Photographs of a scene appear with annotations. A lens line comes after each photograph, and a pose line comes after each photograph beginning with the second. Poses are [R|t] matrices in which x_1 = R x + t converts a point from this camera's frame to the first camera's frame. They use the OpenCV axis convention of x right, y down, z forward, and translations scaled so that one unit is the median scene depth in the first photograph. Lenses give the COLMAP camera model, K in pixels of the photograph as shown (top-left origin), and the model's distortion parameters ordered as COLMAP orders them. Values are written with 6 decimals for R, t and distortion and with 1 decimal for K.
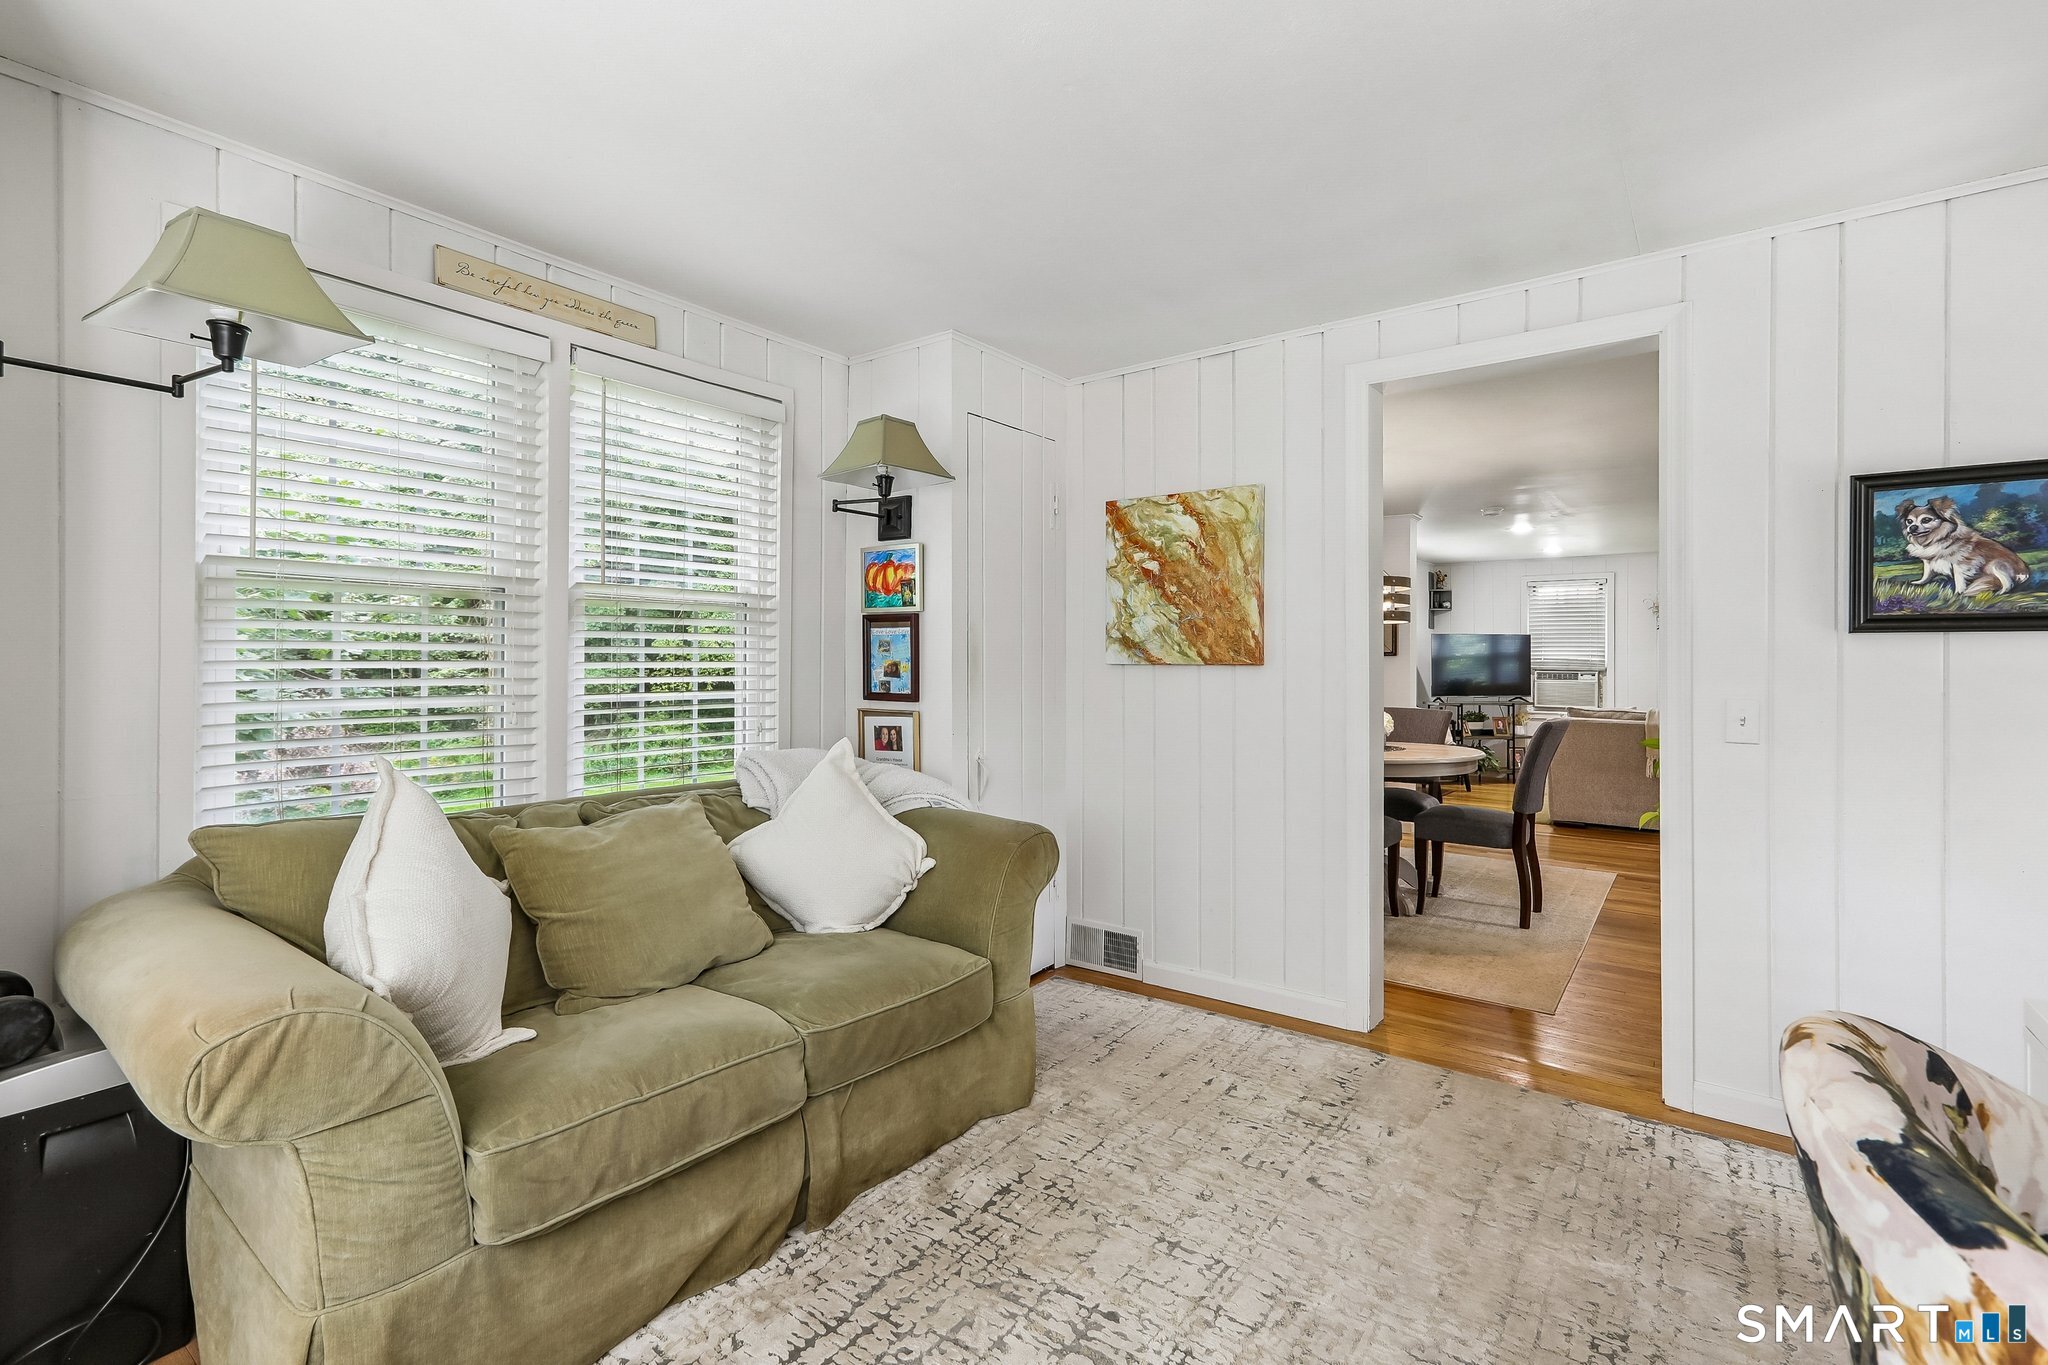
lens RADIAL K [[950.6, 0, 1009.8], [0, 950.6, 675.1], [0, 0, 1]] dist [-0.003078, -0.000375]
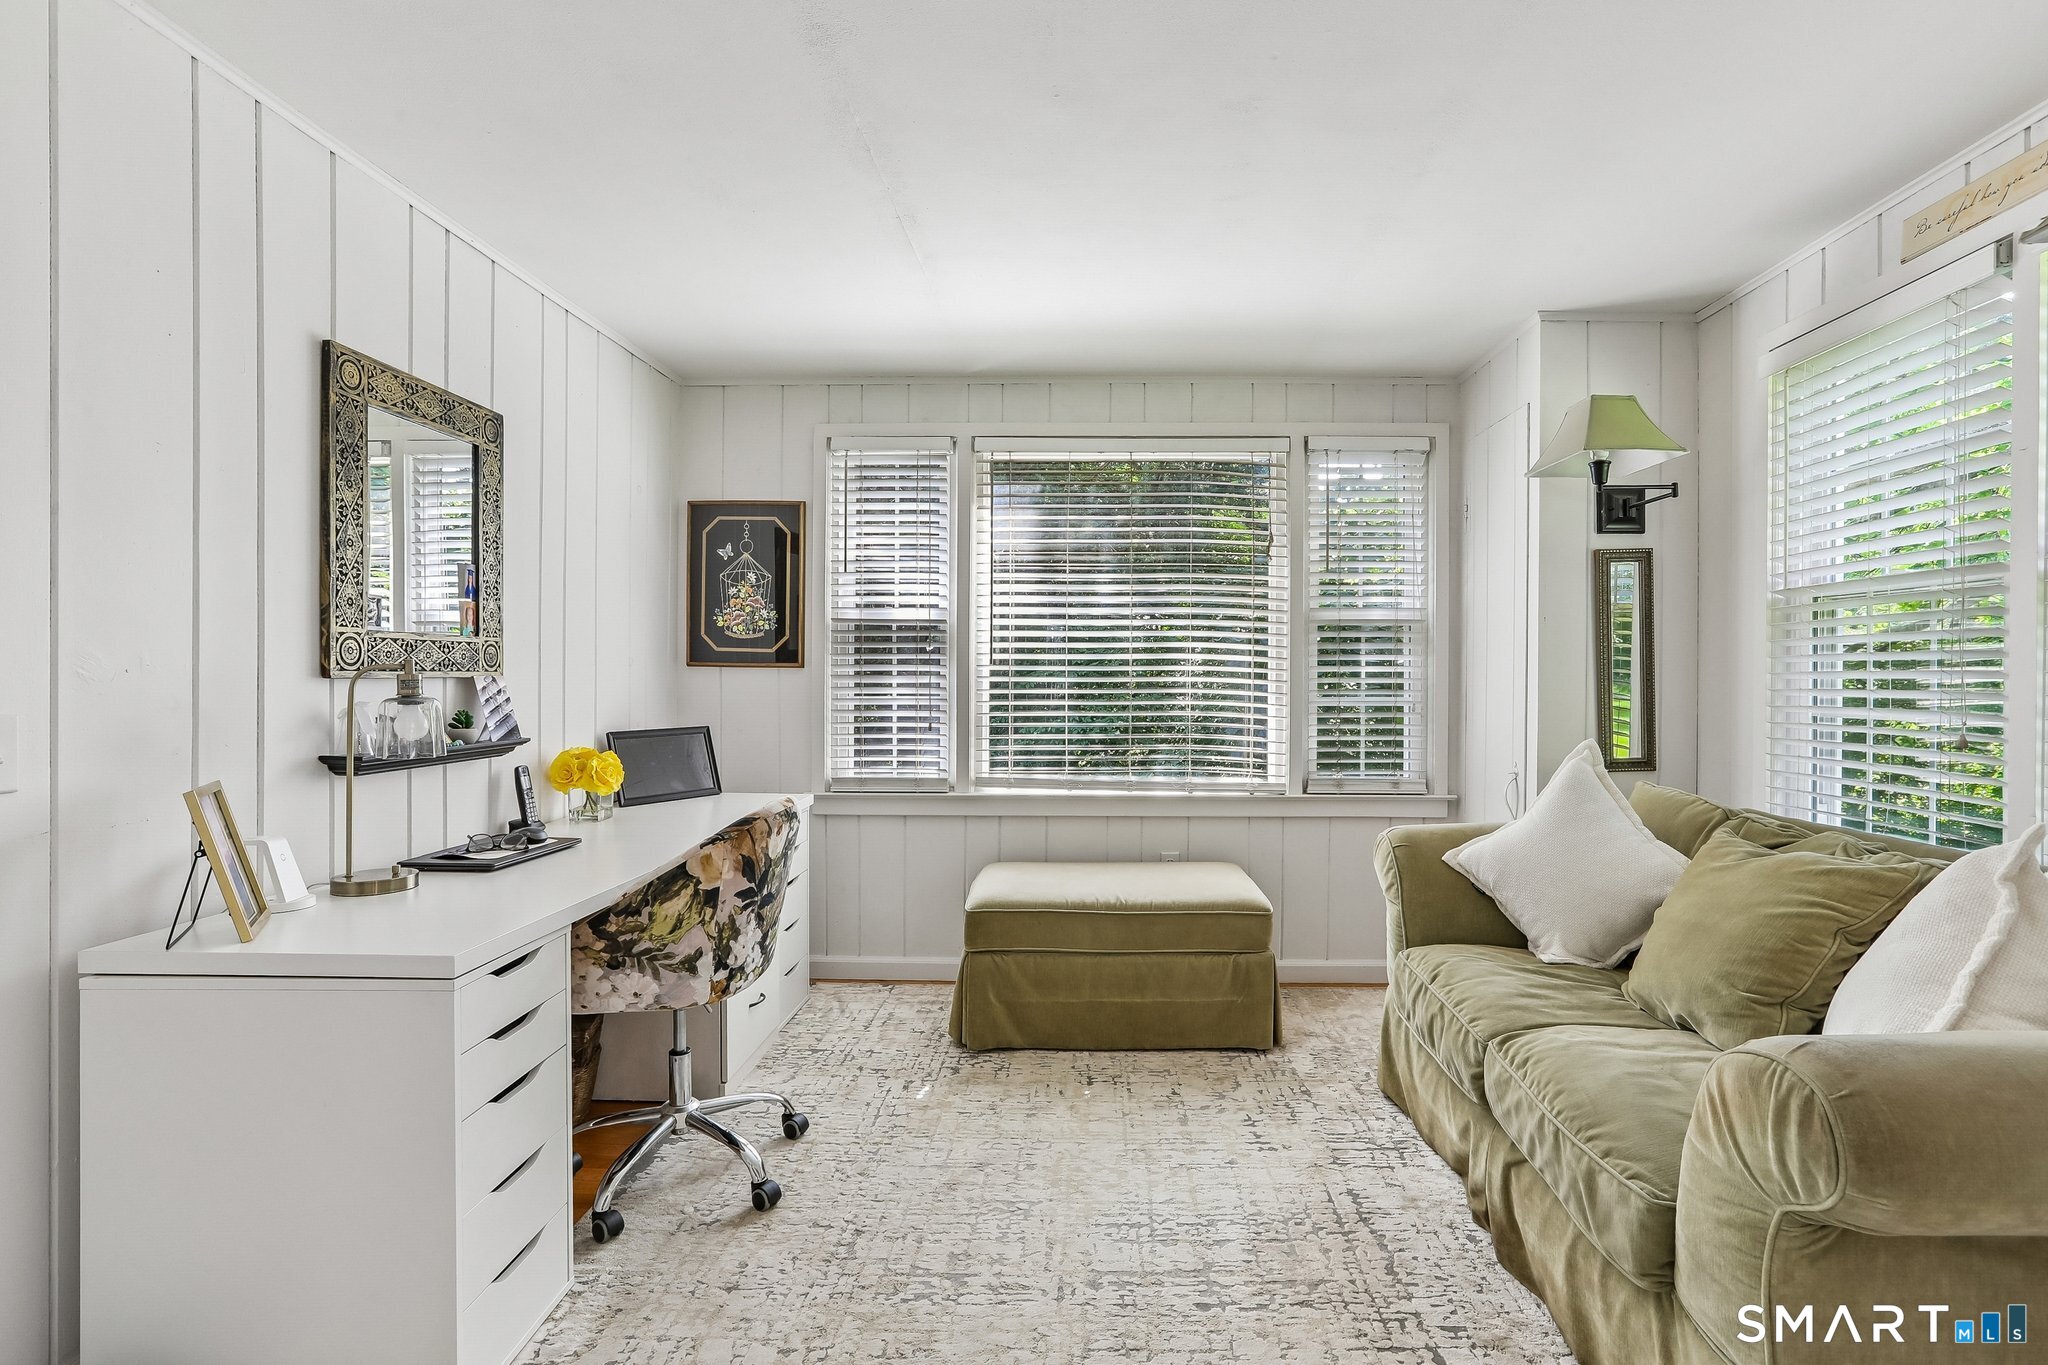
lens RADIAL K [[1000.7, 0, 1020.8], [0, 1000.7, 680.0], [0, 0, 1]] dist [0.000716, 0.000063]
pose [[-0.851925, -0.000741, -0.523663, 0.765494], [-0.002122, 0.999996, 0.002036, -0.007000], [0.523659, 0.002846, -0.851923, 1.647111]]
